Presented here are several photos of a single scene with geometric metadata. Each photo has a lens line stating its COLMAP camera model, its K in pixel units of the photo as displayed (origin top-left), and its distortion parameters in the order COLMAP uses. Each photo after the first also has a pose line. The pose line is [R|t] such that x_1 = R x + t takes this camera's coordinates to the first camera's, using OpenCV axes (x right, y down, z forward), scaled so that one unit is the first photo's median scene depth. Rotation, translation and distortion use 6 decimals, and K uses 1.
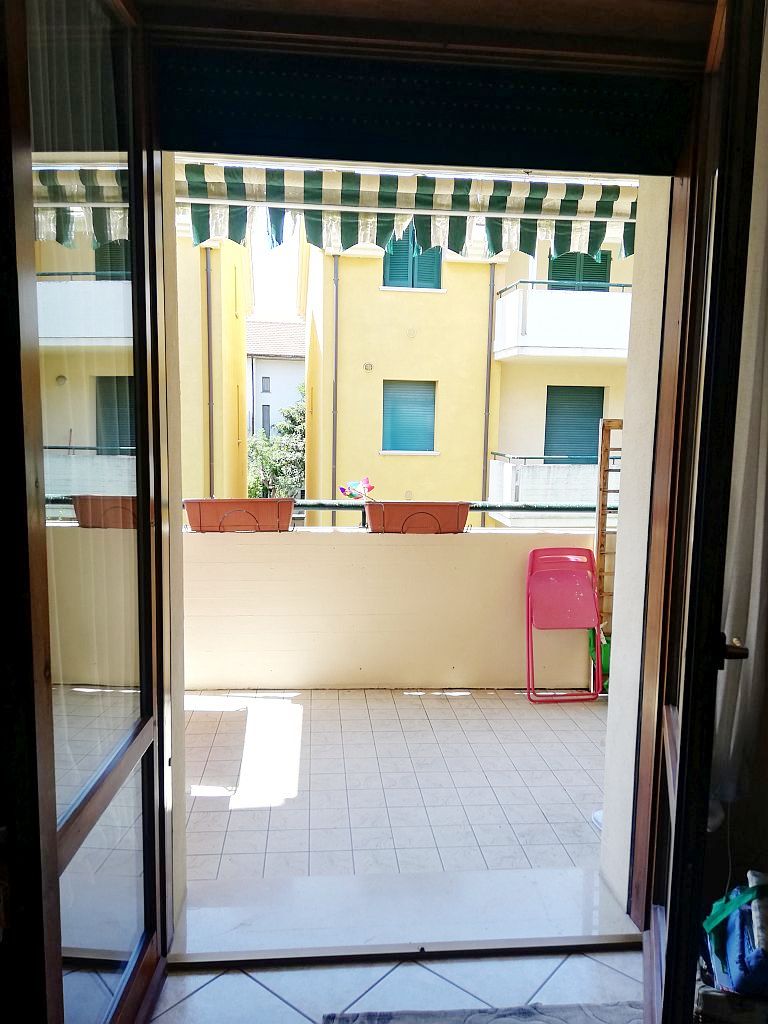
lens RADIAL K [[774.2, 0, 384.6], [0, 774.2, 515.6], [0, 0, 1]] dist [0.058727, -0.100293]
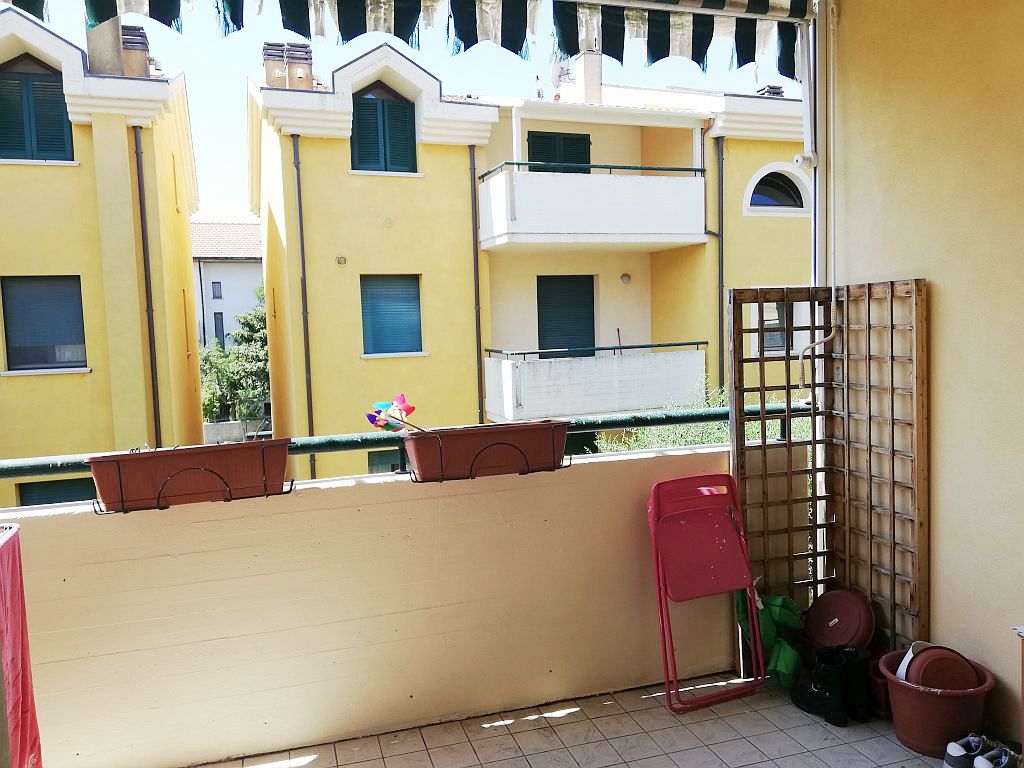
lens RADIAL K [[774.2, 0, 515.3], [0, 774.2, 378.9], [0, 0, 1]] dist [0.058727, -0.100293]
pose [[0.976229, -0.063730, 0.207158, -0.019188], [0.073437, 0.996517, -0.039503, -0.008710], [-0.203919, 0.053777, 0.977510, 0.105203]]
